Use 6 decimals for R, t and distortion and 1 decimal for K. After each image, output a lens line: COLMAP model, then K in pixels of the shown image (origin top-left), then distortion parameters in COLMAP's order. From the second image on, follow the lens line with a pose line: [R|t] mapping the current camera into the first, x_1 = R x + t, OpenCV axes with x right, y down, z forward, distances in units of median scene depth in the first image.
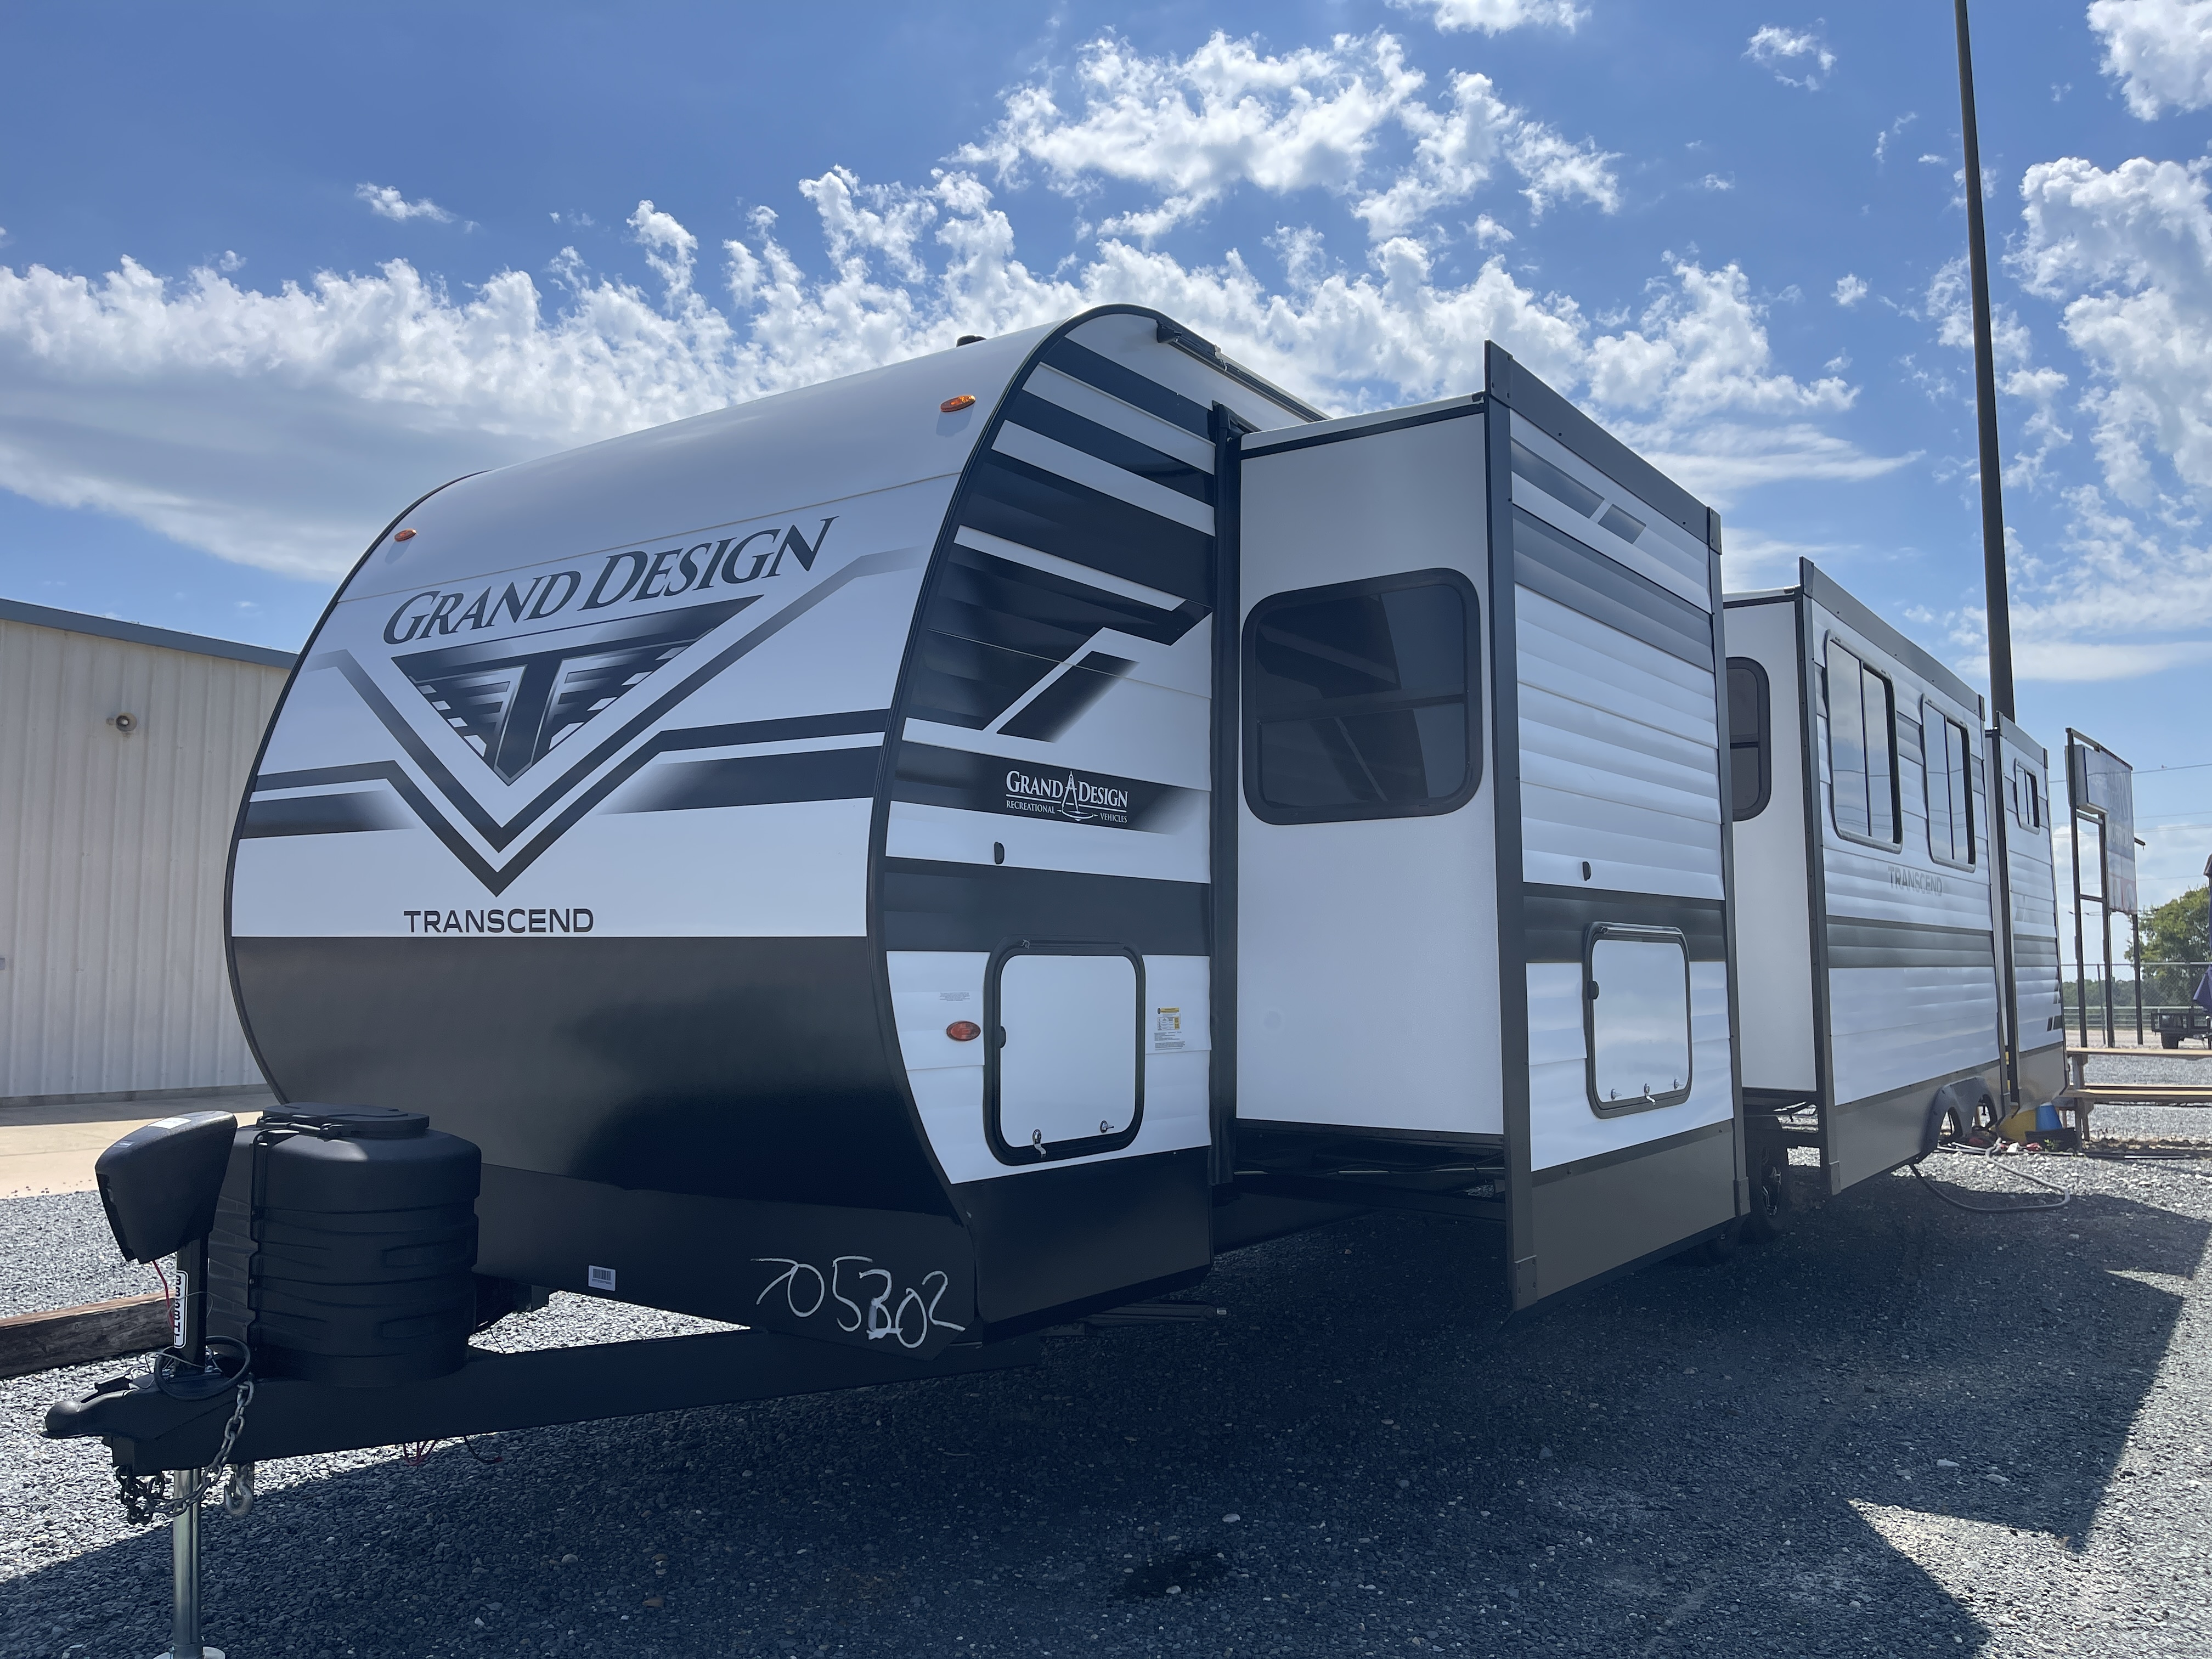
lens RADIAL K [[1678.0, 0, 1106.0], [0, 1678.0, 829.5], [0, 0, 1]] dist [0.070919, -0.097414]
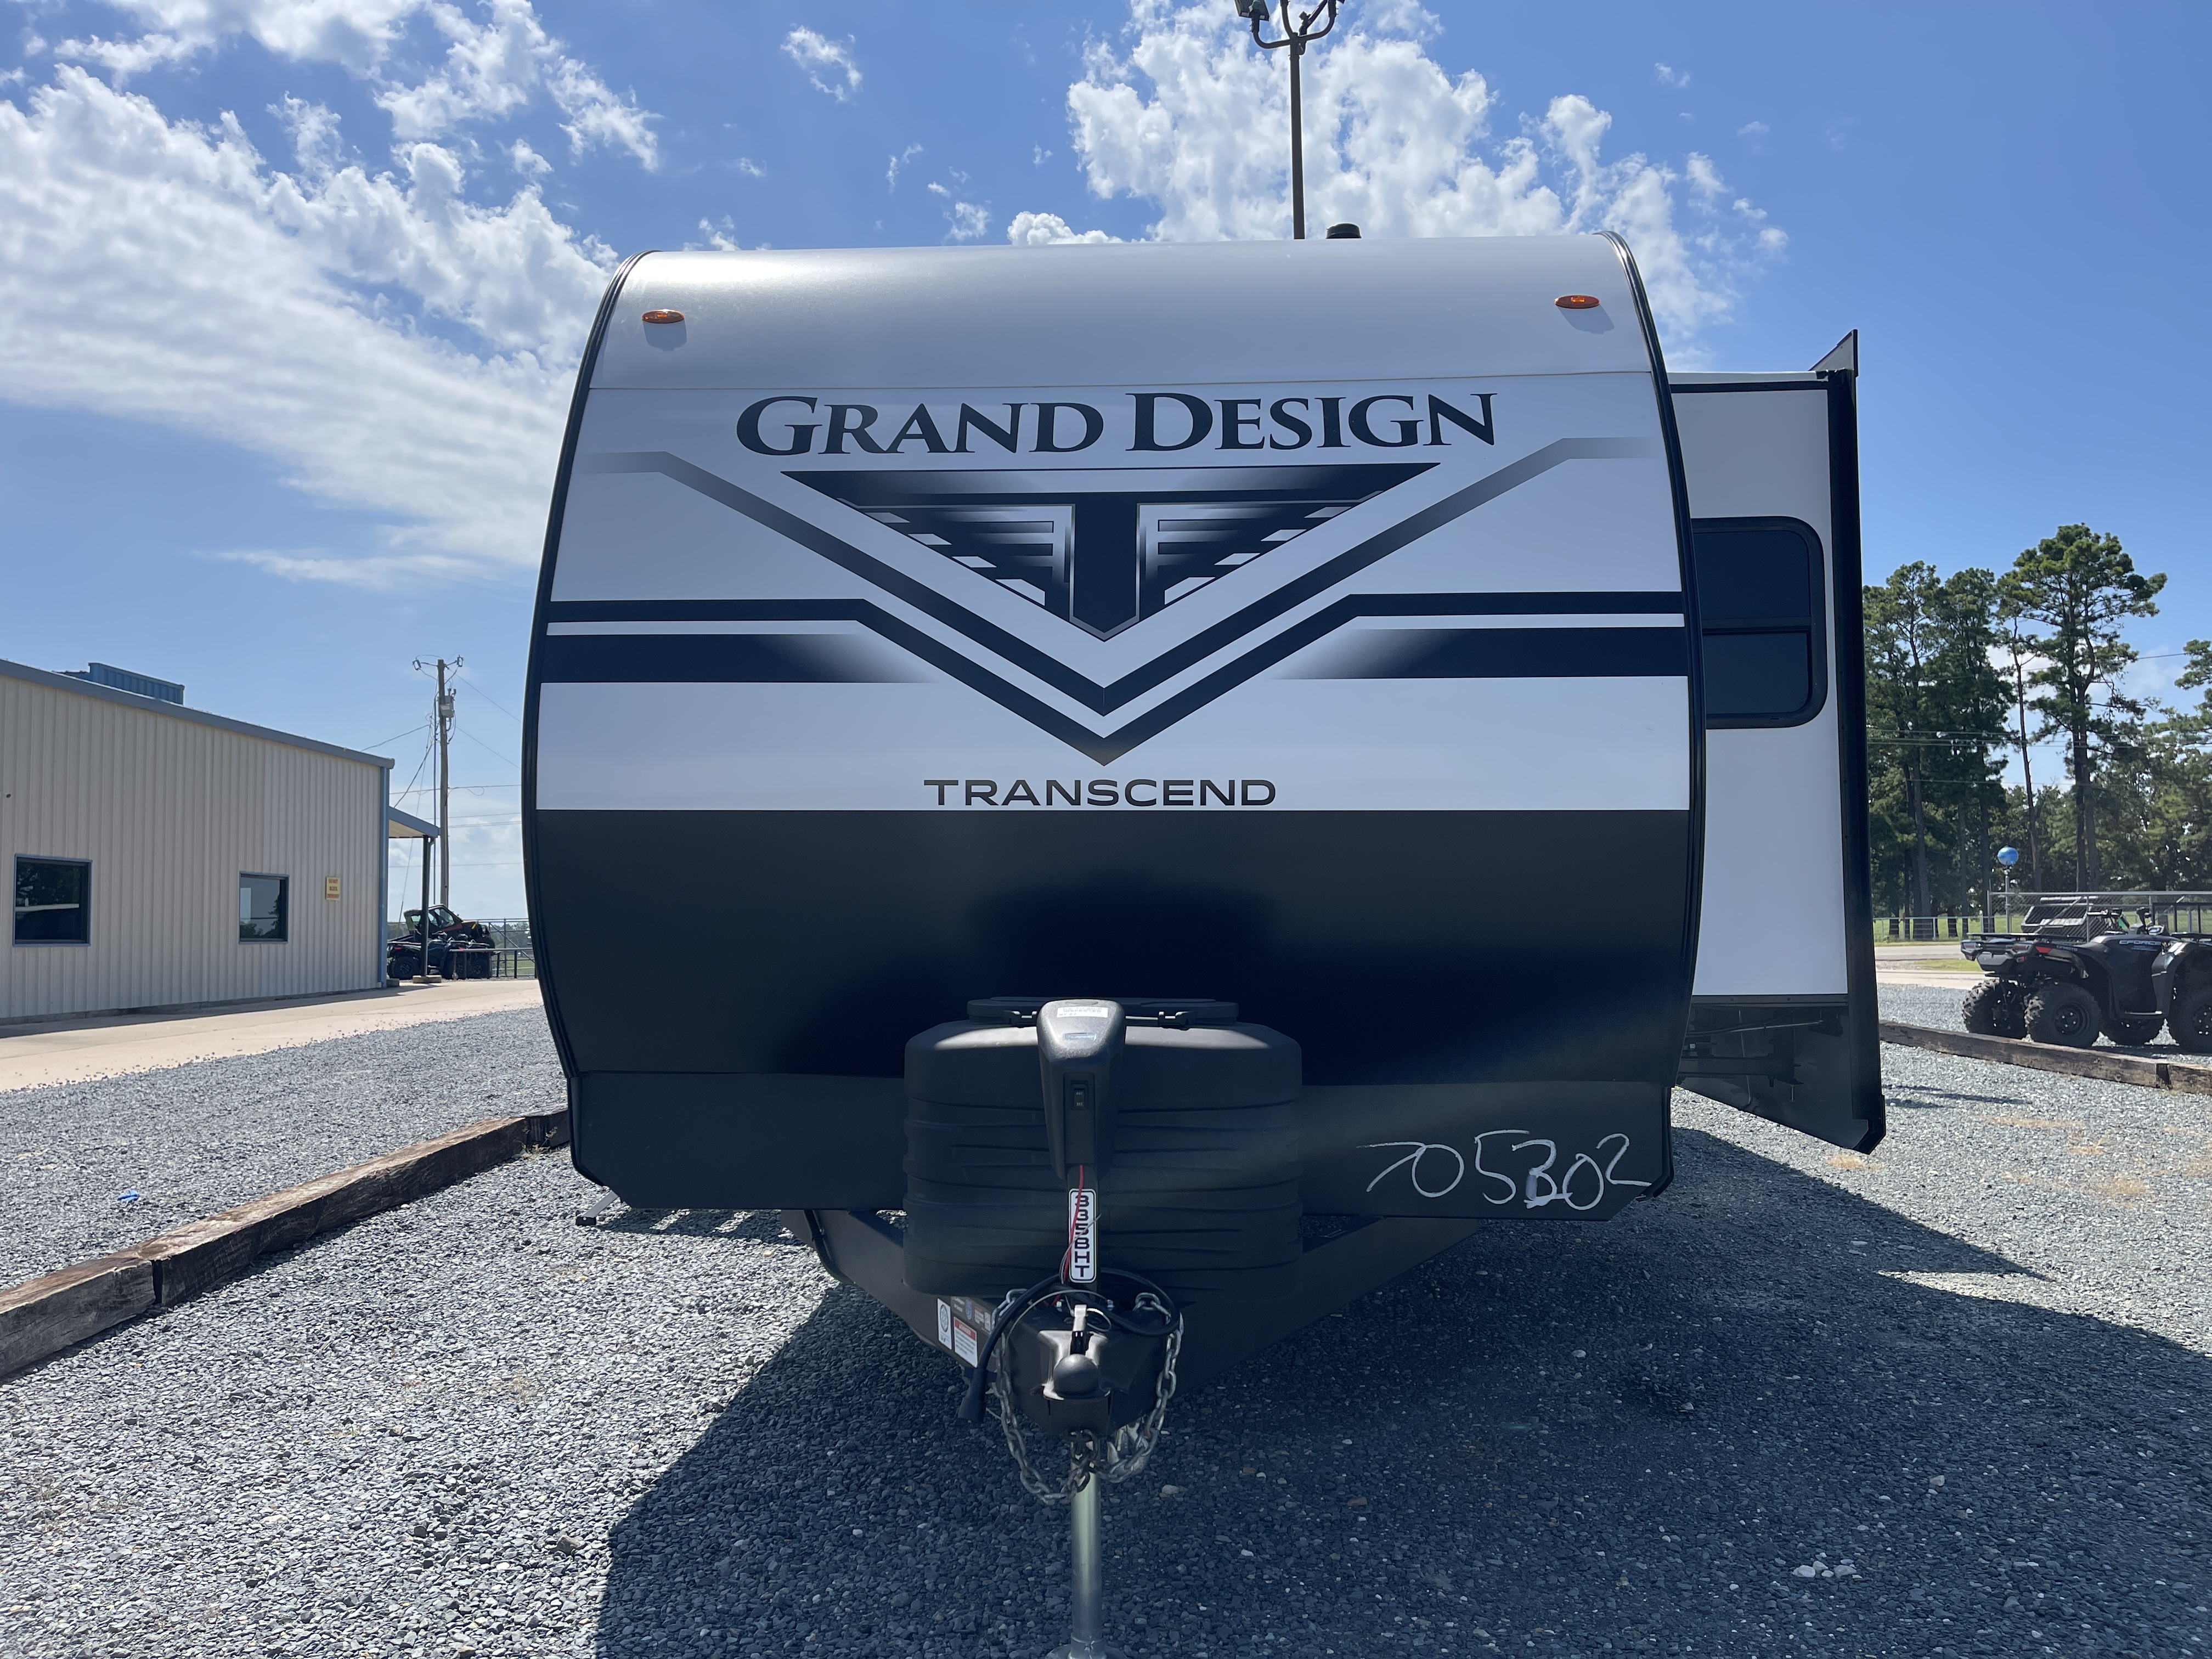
lens RADIAL K [[1653.9, 0, 1046.0], [0, 1653.9, 824.7], [0, 0, 1]] dist [0.075915, -0.104764]
pose [[0.841723, 0.020685, 0.539514, -0.719966], [-0.036275, 0.999175, 0.018285, 0.047381], [-0.538690, -0.034961, 0.841778, 0.241867]]
